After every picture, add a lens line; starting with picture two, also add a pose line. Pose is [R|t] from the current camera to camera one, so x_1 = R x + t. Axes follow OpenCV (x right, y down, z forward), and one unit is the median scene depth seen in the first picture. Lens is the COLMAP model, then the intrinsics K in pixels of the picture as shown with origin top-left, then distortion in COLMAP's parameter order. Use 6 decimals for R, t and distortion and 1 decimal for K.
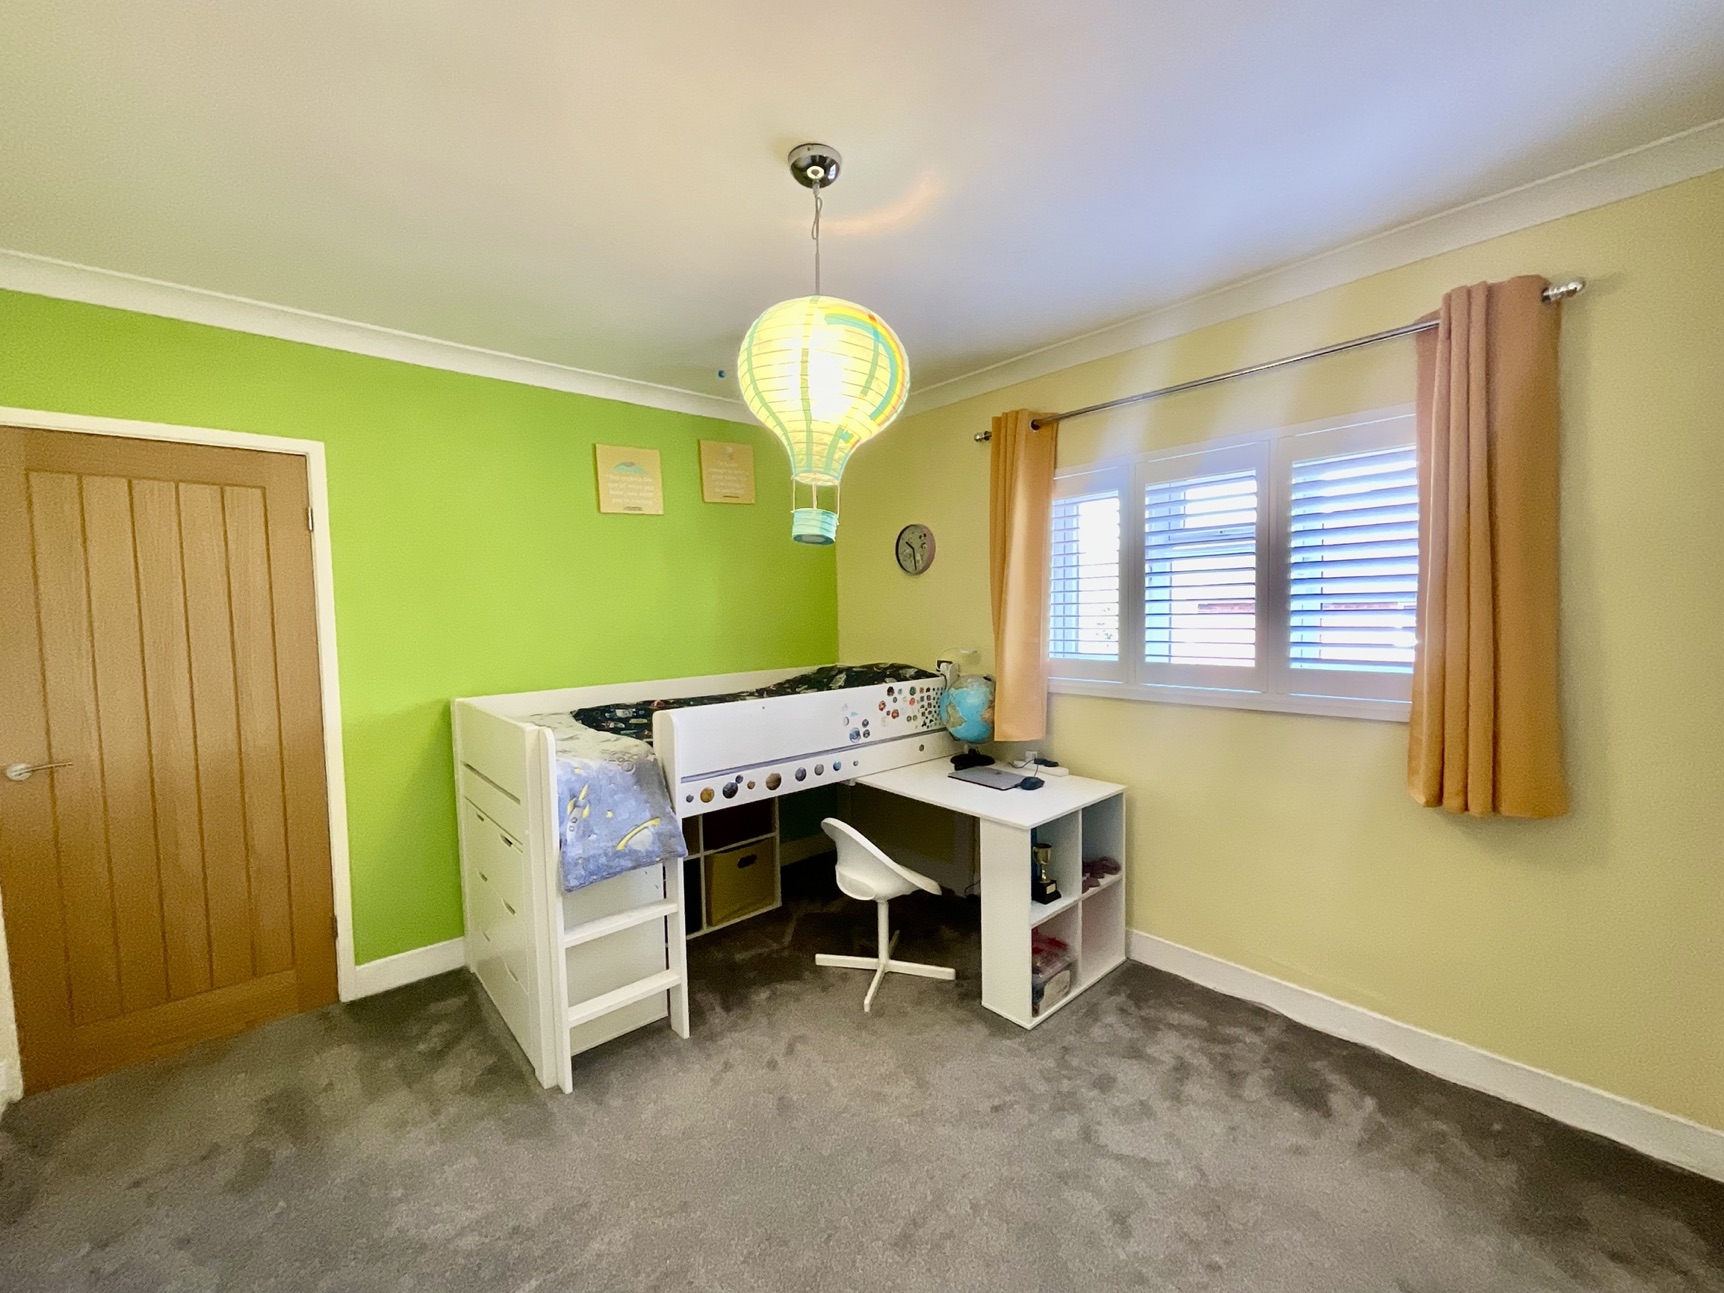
lens RADIAL K [[684.0, 0, 862.0], [0, 684.0, 646.5], [0, 0, 1]] dist [-0.025710, 0.000196]
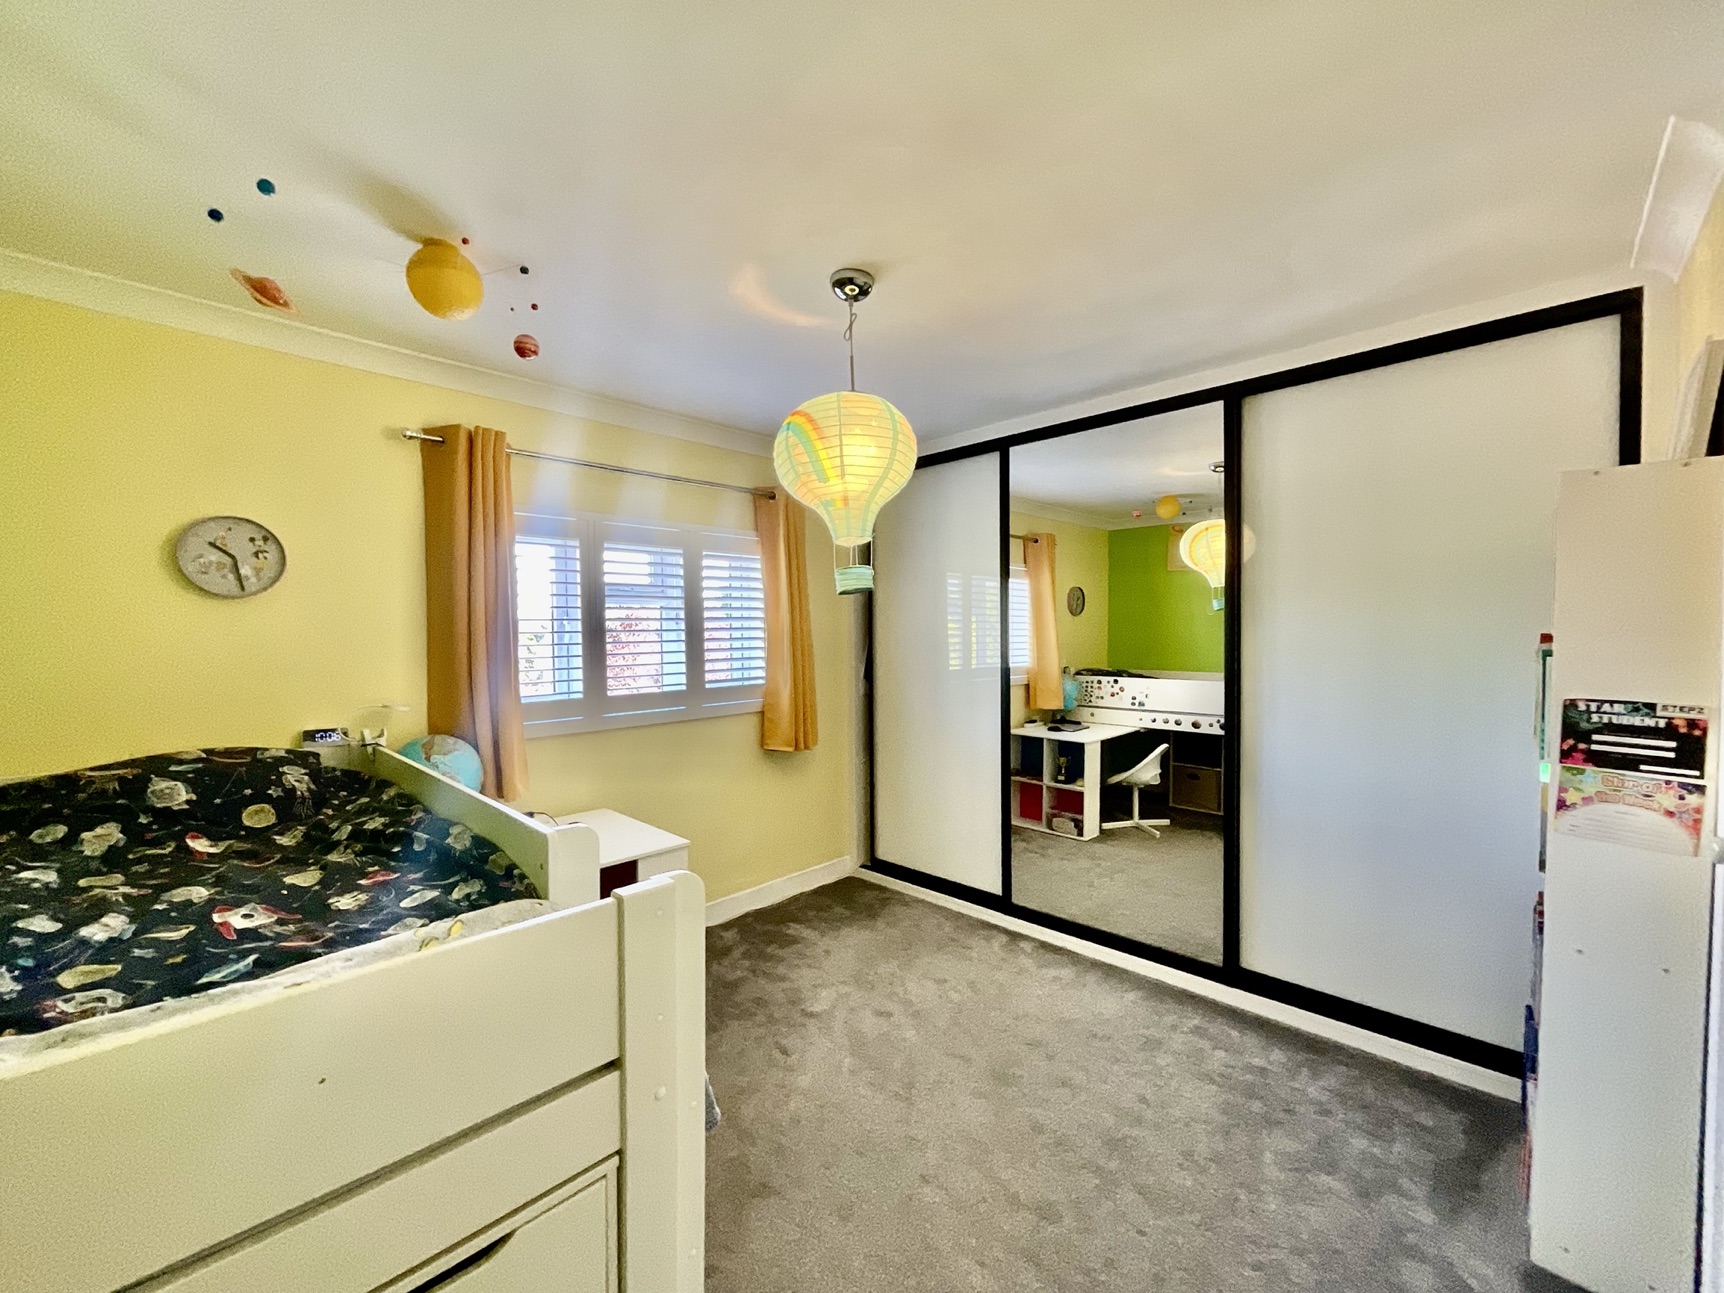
lens RADIAL K [[696.2, 0, 862.0], [0, 696.2, 646.5], [0, 0, 1]] dist [-0.000727, 0.000298]
pose [[-0.066620, 0.005557, 0.997763, -0.891035], [0.072041, 0.997401, -0.000745, -0.031730], [-0.995174, 0.071830, -0.066847, 0.735442]]
